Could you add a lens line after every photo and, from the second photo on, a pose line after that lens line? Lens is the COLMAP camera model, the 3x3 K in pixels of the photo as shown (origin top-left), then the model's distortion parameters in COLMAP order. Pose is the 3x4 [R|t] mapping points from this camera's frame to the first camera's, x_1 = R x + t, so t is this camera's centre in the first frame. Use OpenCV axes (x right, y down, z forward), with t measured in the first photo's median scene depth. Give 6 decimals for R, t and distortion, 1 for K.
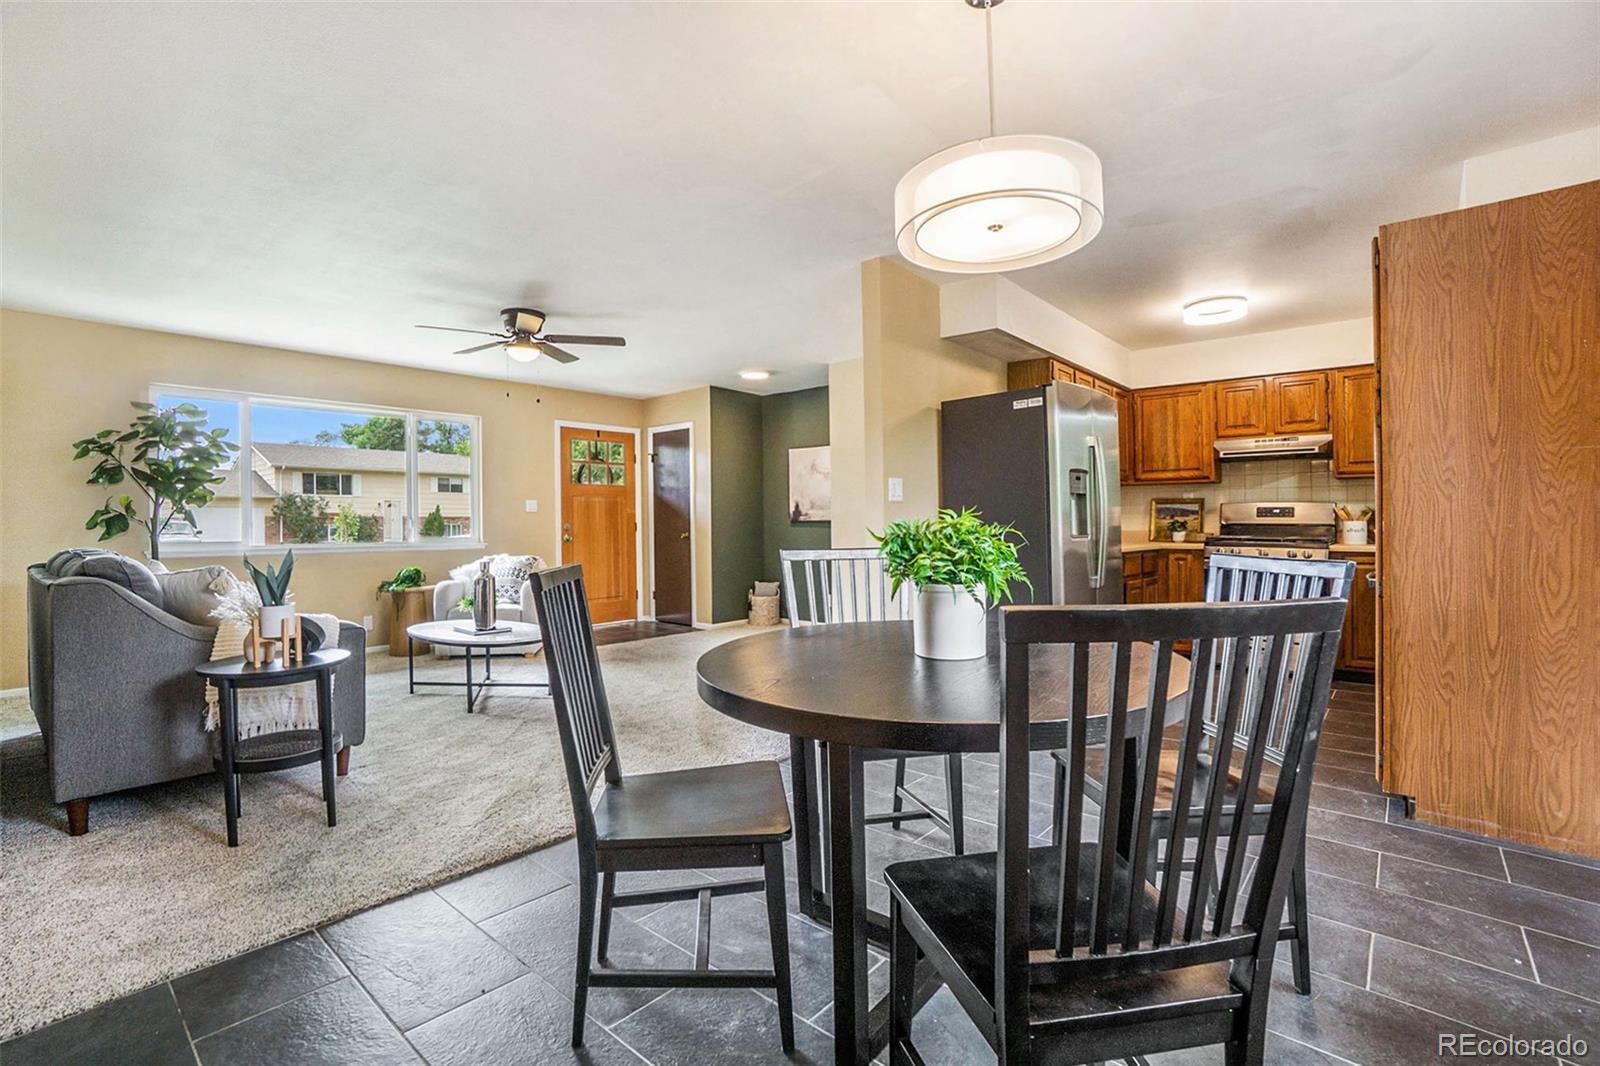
lens RADIAL K [[688.9, 0, 840.8], [0, 688.9, 511.0], [0, 0, 1]] dist [0.002417, 0.000471]
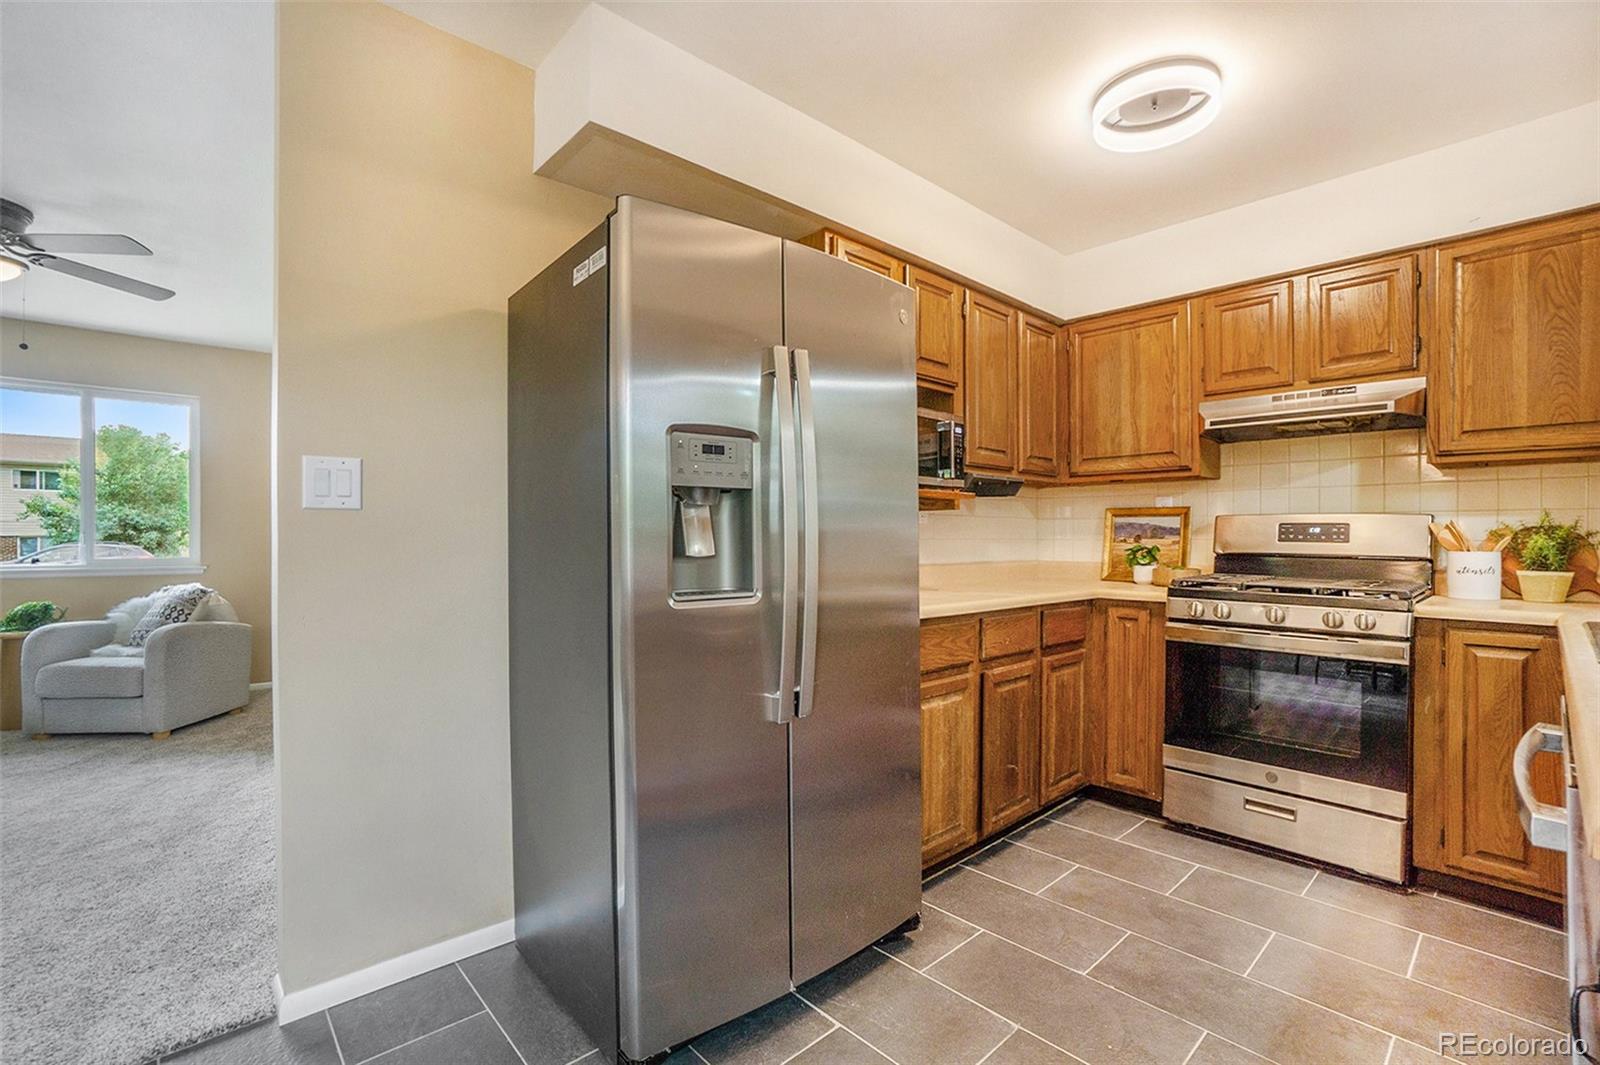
lens RADIAL K [[729.0, 0, 814.3], [0, 729.0, 527.0], [0, 0, 1]] dist [-0.001749, 0.000176]
pose [[0.994431, 0.004311, -0.105301, 0.298393], [-0.003920, 0.999985, 0.003916, -0.003037], [0.105316, -0.003482, 0.994433, 0.390595]]
